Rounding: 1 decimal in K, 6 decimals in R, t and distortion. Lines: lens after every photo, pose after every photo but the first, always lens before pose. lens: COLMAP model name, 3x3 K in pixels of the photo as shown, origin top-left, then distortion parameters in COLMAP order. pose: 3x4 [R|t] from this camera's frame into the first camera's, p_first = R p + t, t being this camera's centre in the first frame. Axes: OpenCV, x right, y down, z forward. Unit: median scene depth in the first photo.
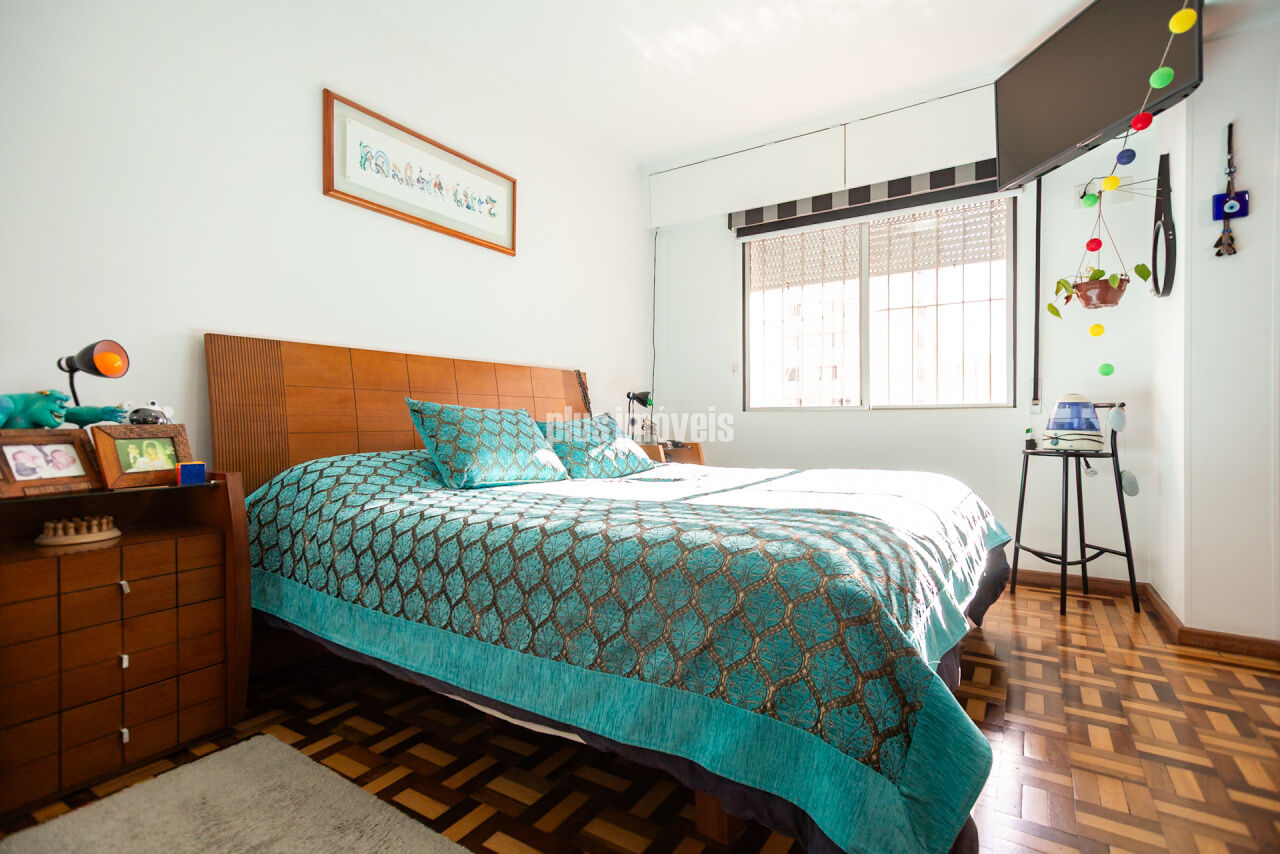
lens RADIAL K [[608.7, 0, 644.6], [0, 608.7, 424.0], [0, 0, 1]] dist [0.007332, 0.000200]
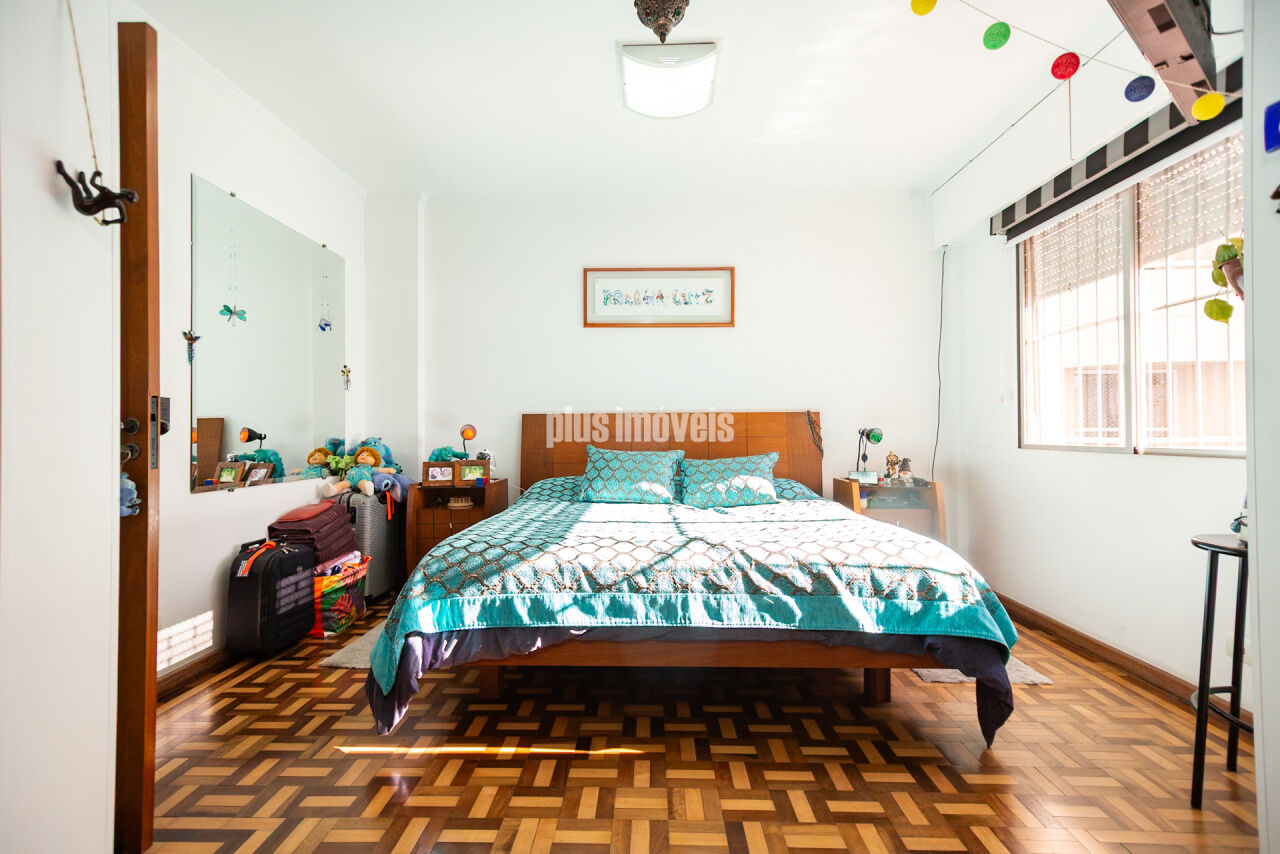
lens RADIAL K [[615.0, 0, 640.0], [0, 615.0, 427.0], [0, 0, 1]] dist [0.009765, 0.000571]
pose [[0.519272, -0.005091, -0.854594, 0.888898], [-0.000443, 0.999981, -0.006226, -0.064115], [0.854609, 0.003612, 0.519259, 0.180565]]
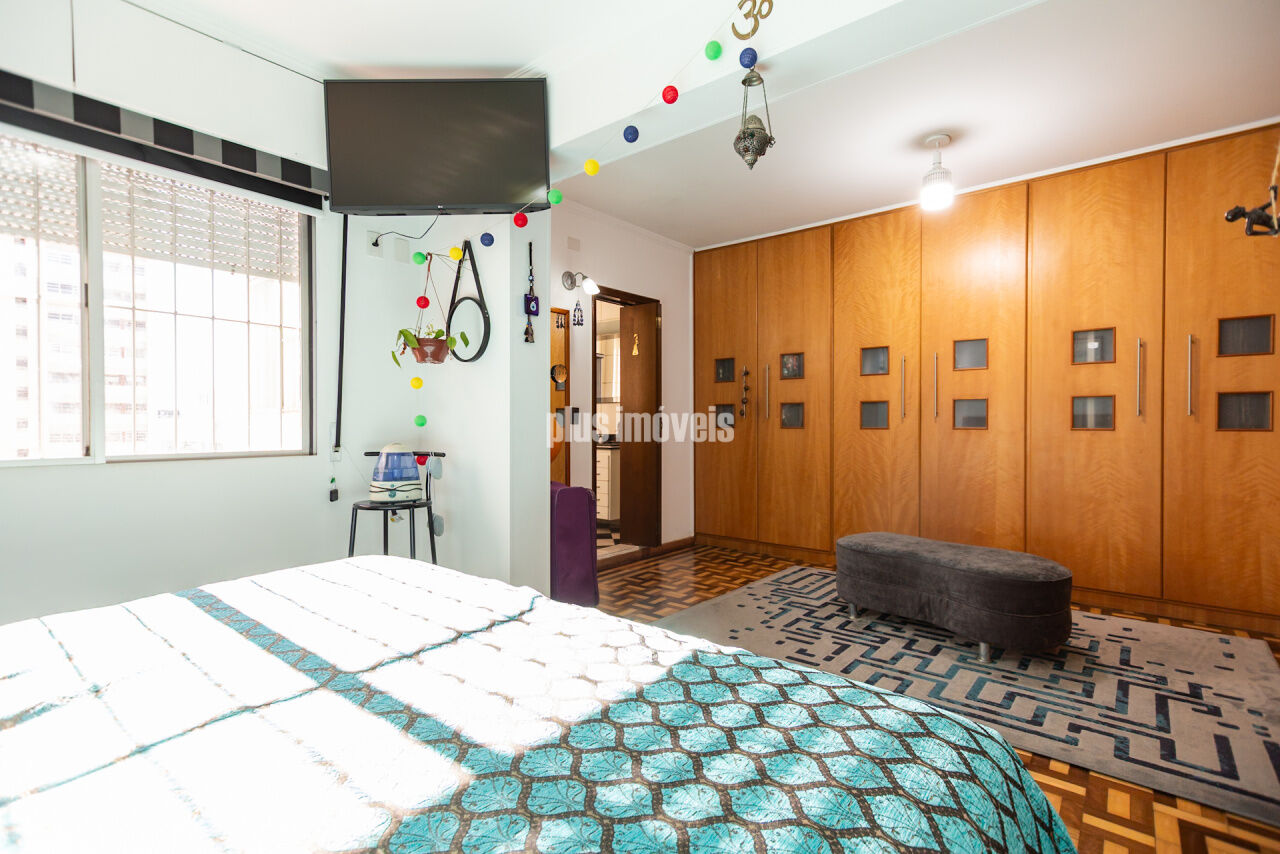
lens RADIAL K [[615.0, 0, 640.0], [0, 615.0, 427.0], [0, 0, 1]] dist [0.009765, 0.000571]
pose [[0.115384, -0.002979, 0.993317, -0.257992], [0.003442, 0.999991, 0.002600, -0.078034], [-0.993315, 0.003119, 0.115393, 0.491668]]
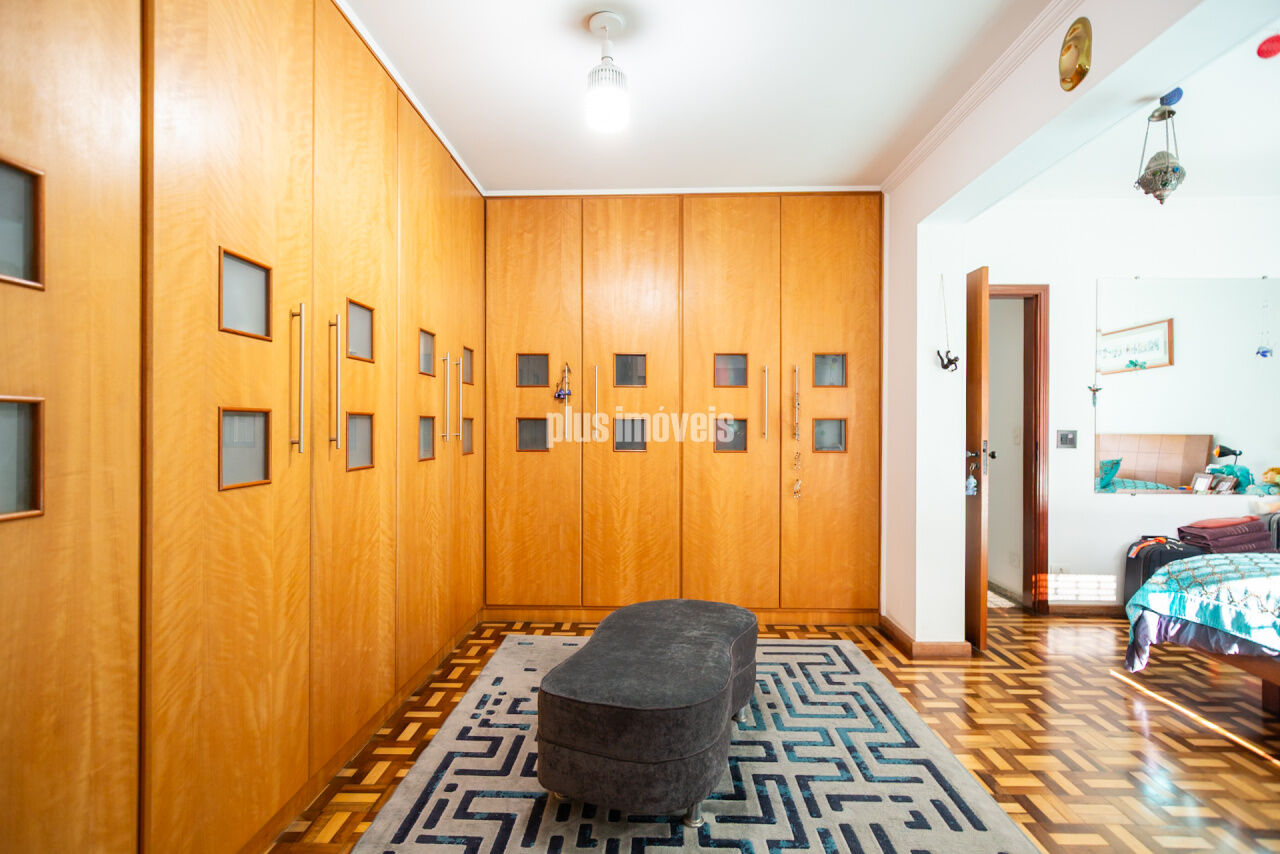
lens RADIAL K [[623.3, 0, 640.0], [0, 623.3, 427.0], [0, 0, 1]] dist [-0.005472, 0.000719]
pose [[-0.858314, 0.002746, -0.513117, 1.338471], [-0.000268, 0.999983, 0.005800, -0.124456], [0.513124, 0.005116, -0.858299, 0.748395]]
